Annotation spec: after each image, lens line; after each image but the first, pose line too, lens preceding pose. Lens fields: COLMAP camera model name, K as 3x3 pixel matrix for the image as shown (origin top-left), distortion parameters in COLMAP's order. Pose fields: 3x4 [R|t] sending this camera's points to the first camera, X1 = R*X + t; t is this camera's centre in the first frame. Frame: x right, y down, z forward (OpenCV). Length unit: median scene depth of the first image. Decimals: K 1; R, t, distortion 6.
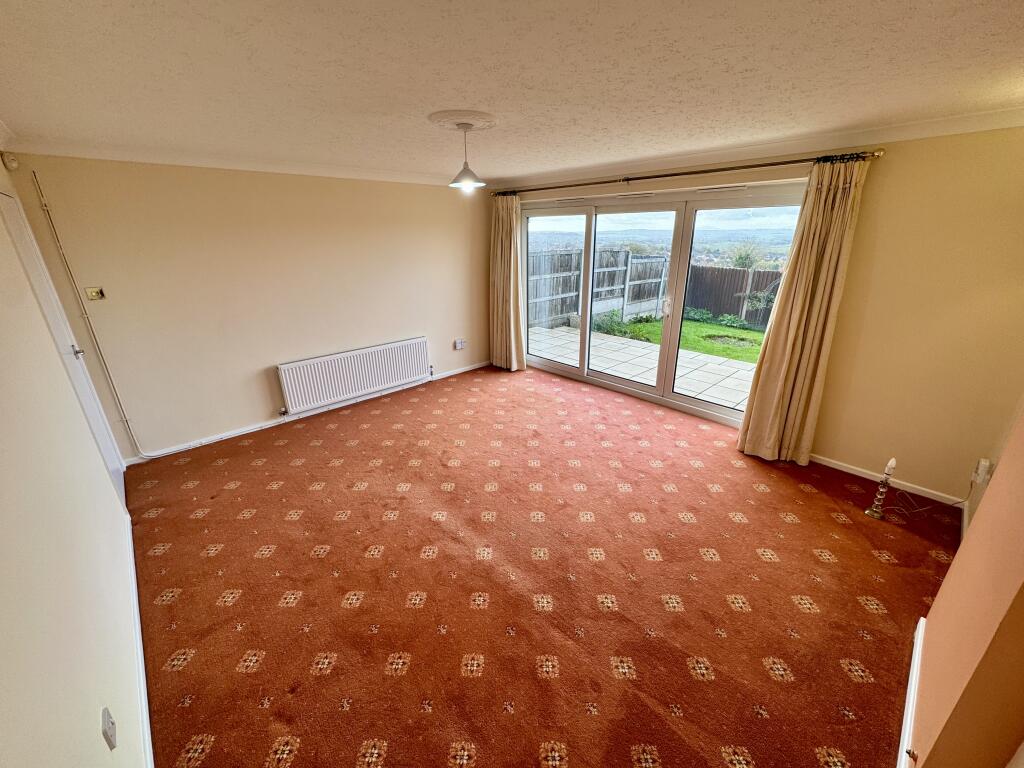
lens RADIAL K [[406.5, 0, 510.5], [0, 406.5, 382.0], [0, 0, 1]] dist [-0.002745, -0.000150]
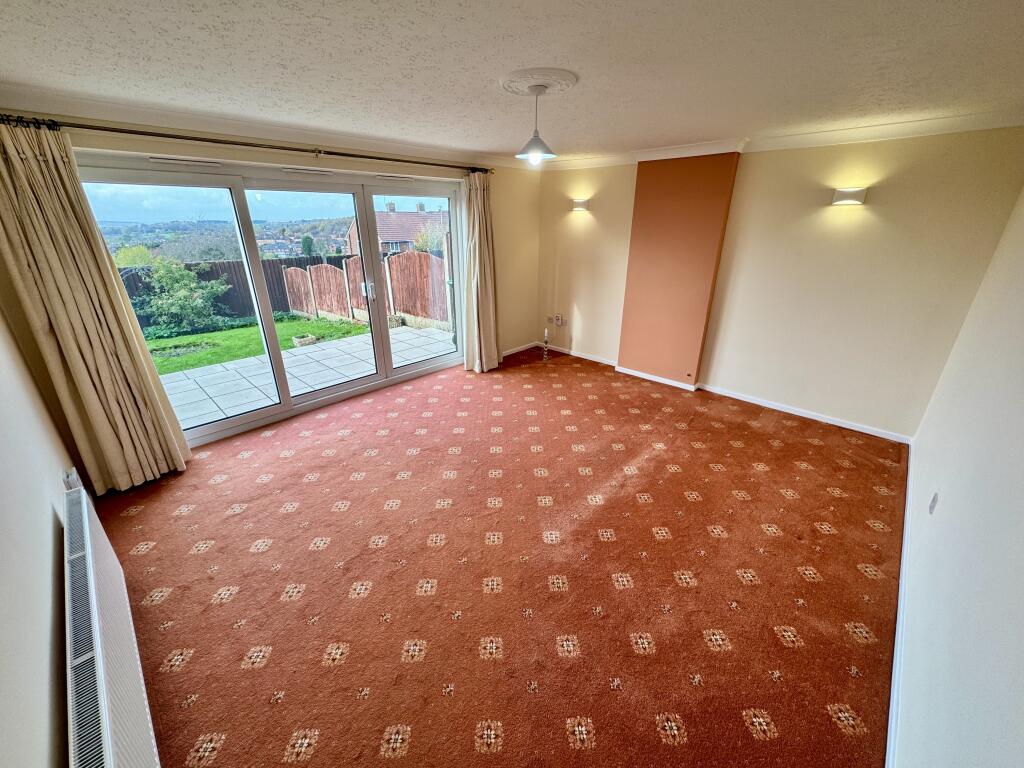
lens RADIAL K [[408.9, 0, 512.0], [0, 408.9, 384.0], [0, 0, 1]] dist [-0.000099, 0.000240]
pose [[-0.052323, -0.367919, 0.928384, -0.605690], [0.348205, 0.864592, 0.362263, -0.214006], [-0.935957, 0.342223, 0.082874, 0.619018]]
